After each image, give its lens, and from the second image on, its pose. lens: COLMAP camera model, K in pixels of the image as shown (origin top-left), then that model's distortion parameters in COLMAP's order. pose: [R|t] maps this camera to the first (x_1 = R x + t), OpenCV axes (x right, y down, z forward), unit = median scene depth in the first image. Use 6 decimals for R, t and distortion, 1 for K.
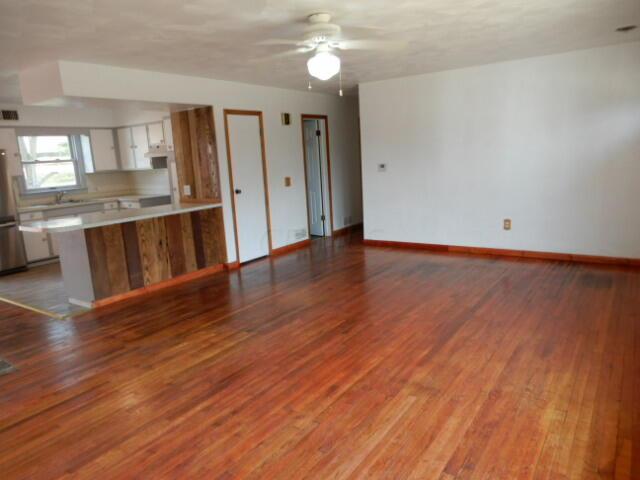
lens RADIAL K [[455.5, 0, 319.7], [0, 455.5, 235.8], [0, 0, 1]] dist [0.002021, -0.001525]
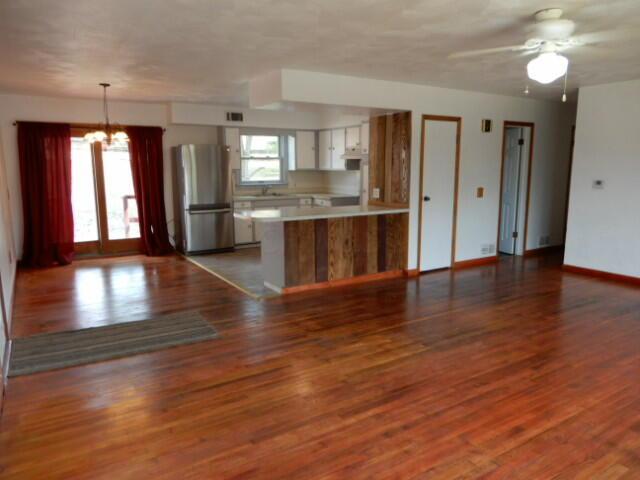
lens RADIAL K [[455.5, 0, 319.6], [0, 455.5, 235.7], [0, 0, 1]] dist [0.002021, -0.001525]
pose [[0.920850, 0.113403, -0.373062, -0.018214], [-0.117474, 0.993005, 0.011884, -0.002739], [0.371801, 0.032881, 0.927730, 0.009985]]
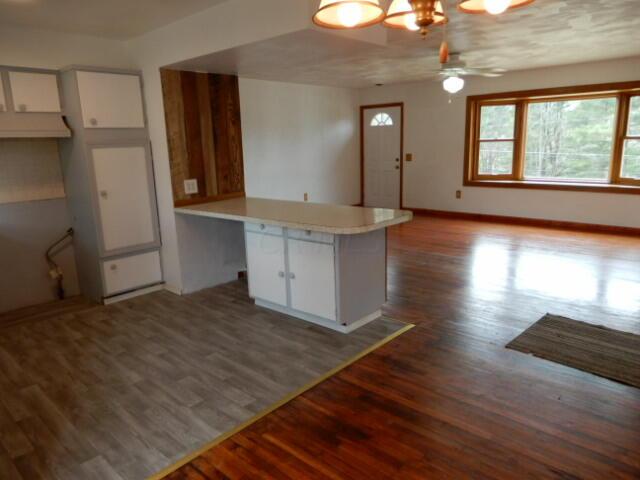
lens RADIAL K [[455.5, 0, 316.8], [0, 455.5, 239.8], [0, 0, 1]] dist [0.002021, -0.001525]
pose [[0.129571, -0.162935, 0.978092, -1.045710], [0.197735, 0.970841, 0.135533, -0.083967], [-0.971654, 0.175842, 0.158011, 0.779908]]
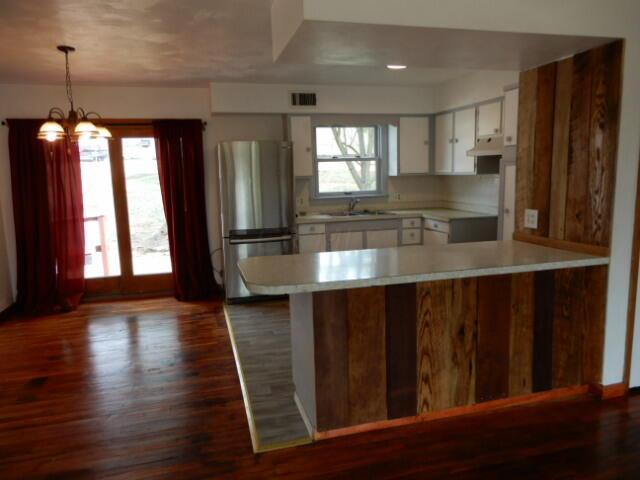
lens RADIAL K [[455.5, 0, 318.4], [0, 455.5, 235.8], [0, 0, 1]] dist [0.002021, -0.001525]
pose [[0.766843, 0.126558, -0.629233, -0.158976], [-0.129685, 0.990698, 0.041213, -0.076480], [0.628596, 0.049998, 0.776123, 0.477420]]
